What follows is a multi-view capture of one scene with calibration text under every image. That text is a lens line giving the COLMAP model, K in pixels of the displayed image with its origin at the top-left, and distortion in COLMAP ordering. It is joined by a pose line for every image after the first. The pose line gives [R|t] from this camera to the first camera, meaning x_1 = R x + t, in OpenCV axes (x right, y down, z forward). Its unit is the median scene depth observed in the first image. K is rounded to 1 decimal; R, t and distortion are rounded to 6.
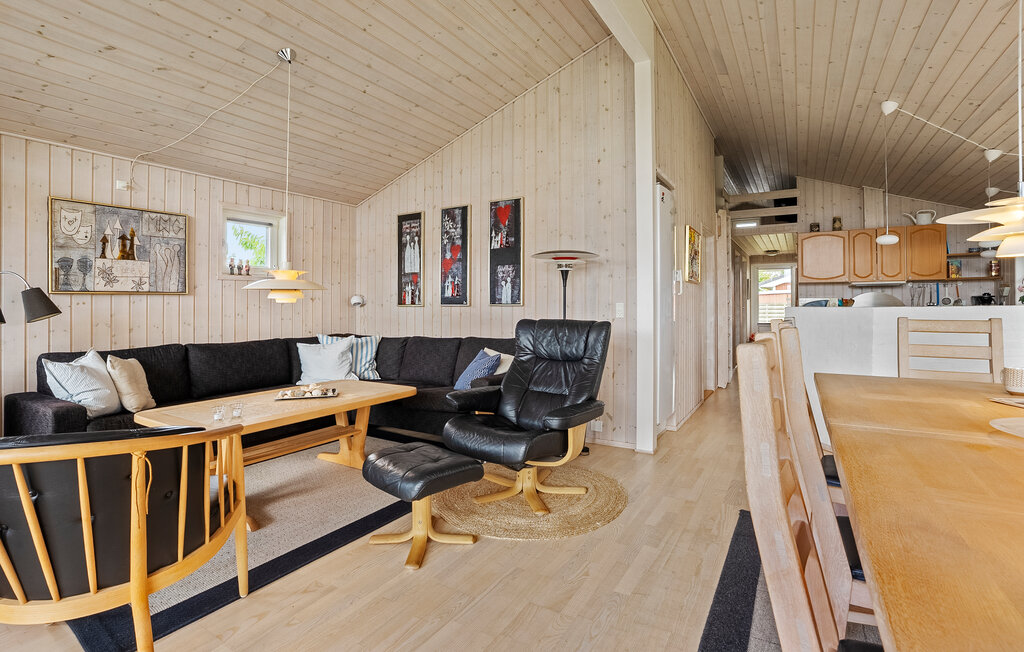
lens RADIAL K [[477.6, 0, 496.1], [0, 477.6, 316.5], [0, 0, 1]] dist [-0.060298, 0.028908]
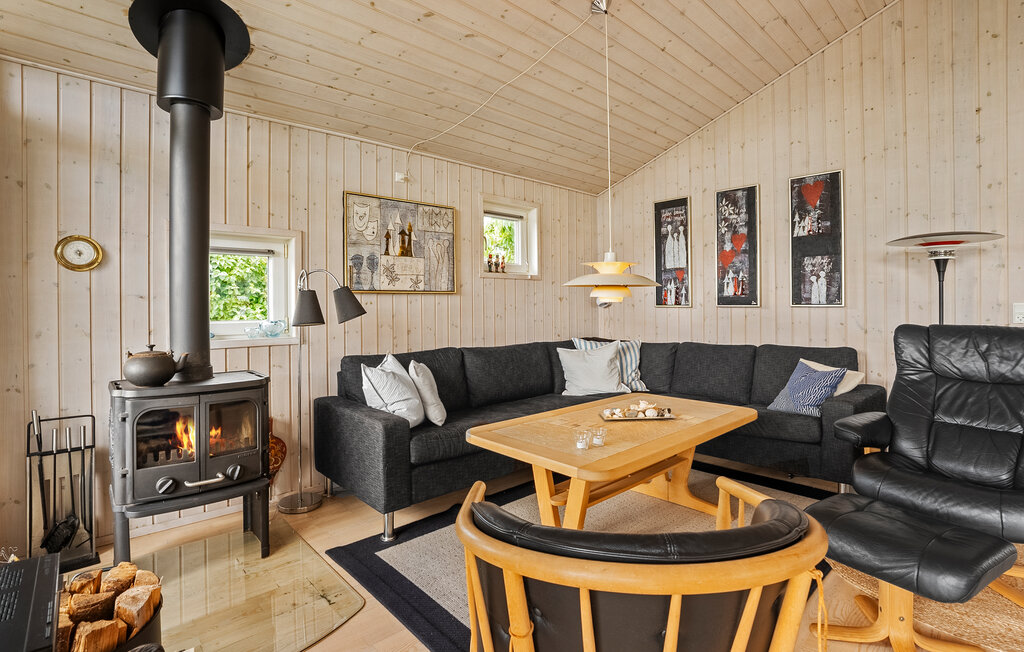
lens RADIAL K [[478.5, 0, 512.0], [0, 478.5, 326.0], [0, 0, 1]] dist [-0.063867, 0.028534]
pose [[0.965781, 0.010704, -0.259139, -0.277015], [-0.006220, 0.999817, 0.018116, -0.001037], [0.259286, -0.015884, 0.965670, 0.105854]]
